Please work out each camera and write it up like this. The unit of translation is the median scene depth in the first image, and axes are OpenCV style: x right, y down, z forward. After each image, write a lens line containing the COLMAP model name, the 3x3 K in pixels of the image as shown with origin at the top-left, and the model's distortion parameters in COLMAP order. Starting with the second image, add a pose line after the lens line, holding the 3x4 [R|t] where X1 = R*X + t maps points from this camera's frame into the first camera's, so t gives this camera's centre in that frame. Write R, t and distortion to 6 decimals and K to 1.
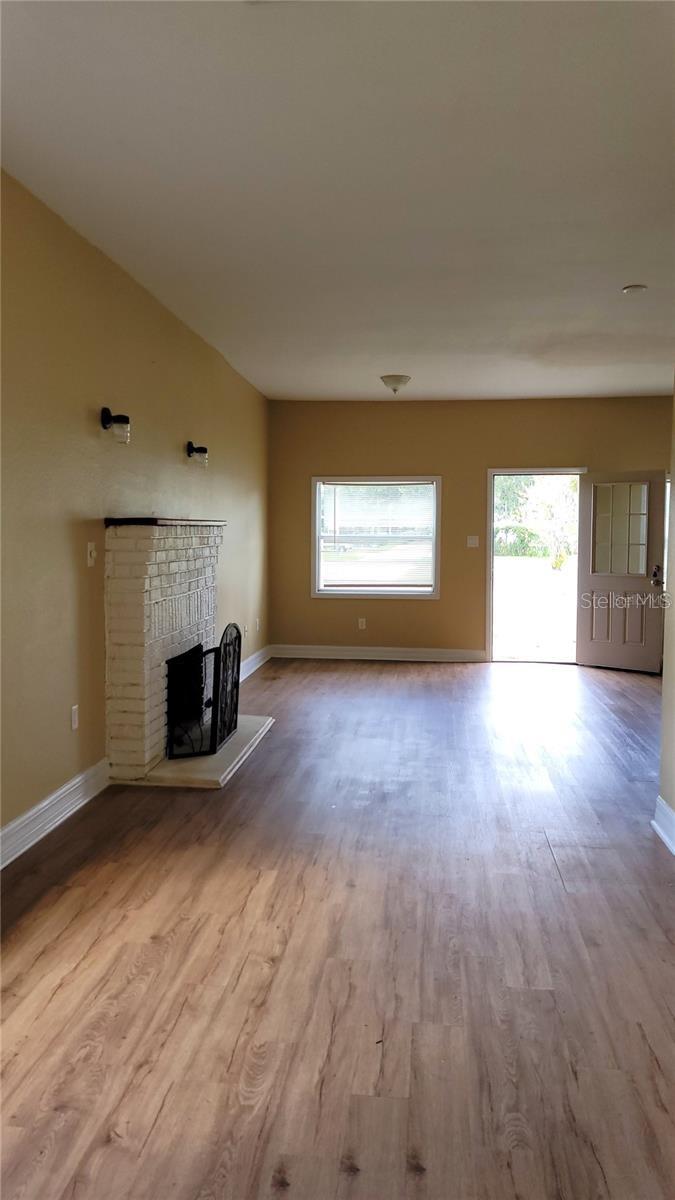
lens RADIAL K [[866.5, 0, 334.3], [0, 866.5, 593.1], [0, 0, 1]] dist [-0.000668, -0.001419]
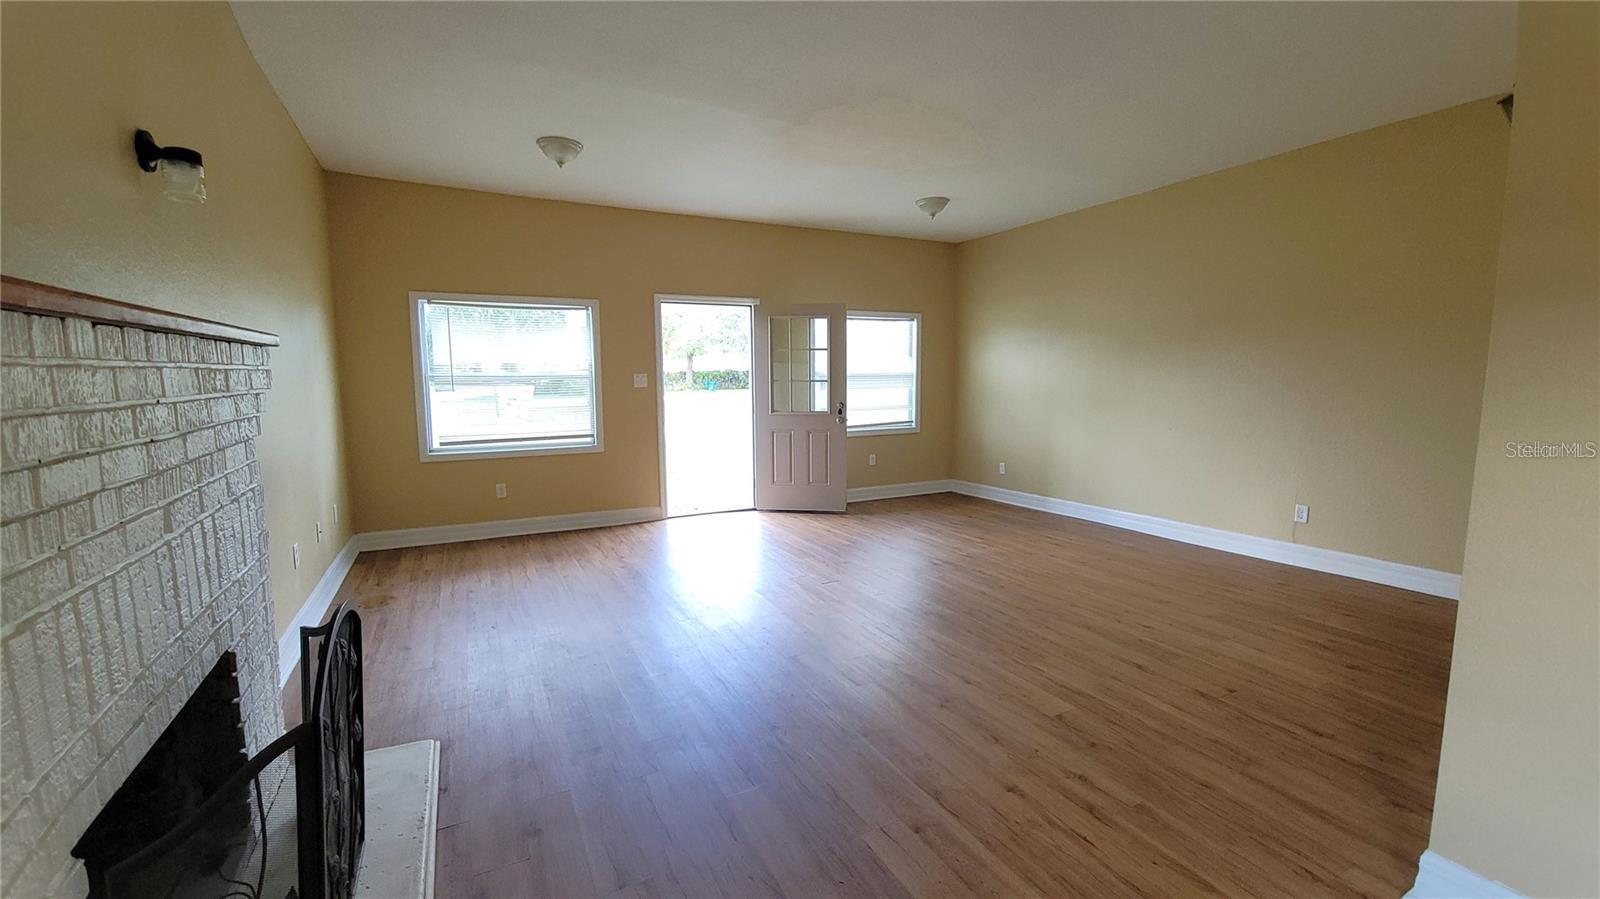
lens RADIAL K [[644.7, 0, 806.0], [0, 644.7, 445.9], [0, 0, 1]] dist [0.000561, -0.000150]
pose [[0.829440, -0.068399, 0.554392, -0.060772], [0.046687, 0.997491, 0.053217, -0.022679], [-0.556641, -0.018257, 0.830553, 0.403445]]
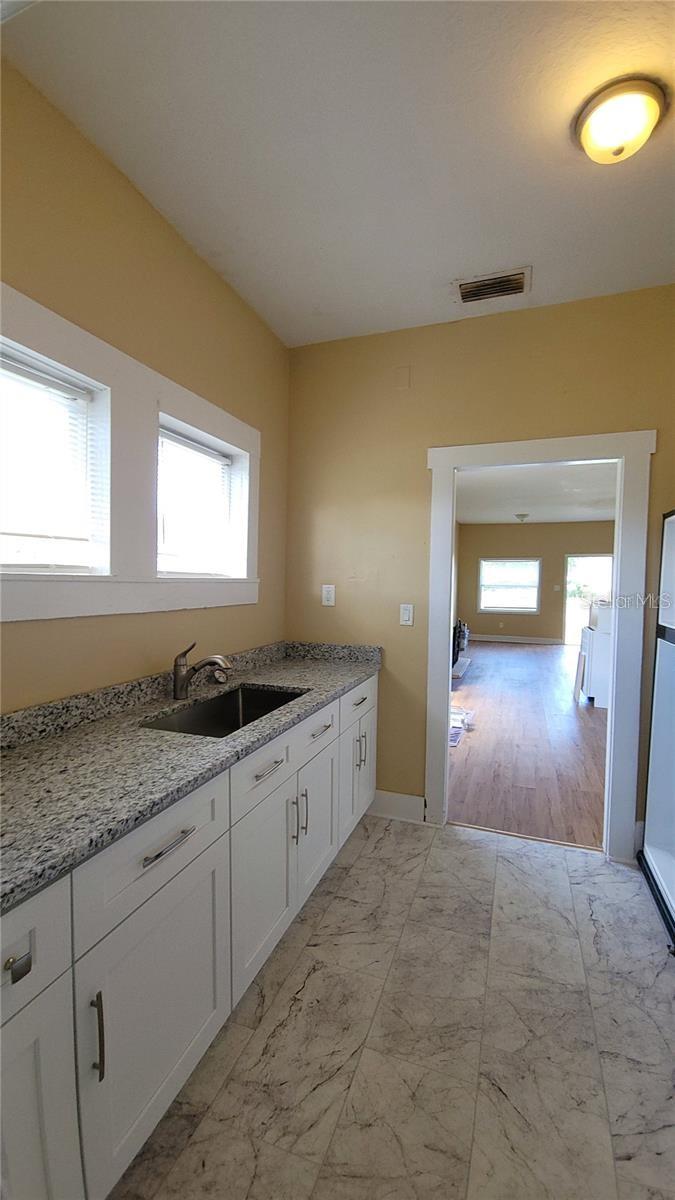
lens RADIAL K [[483.5, 0, 343.2], [0, 483.5, 606.2], [0, 0, 1]] dist [0.000561, -0.000150]
pose [[0.971083, 0.021303, -0.237789, -0.069714], [-0.026110, 0.999513, -0.017081, 0.020261], [0.237310, 0.022795, 0.971167, -0.290996]]
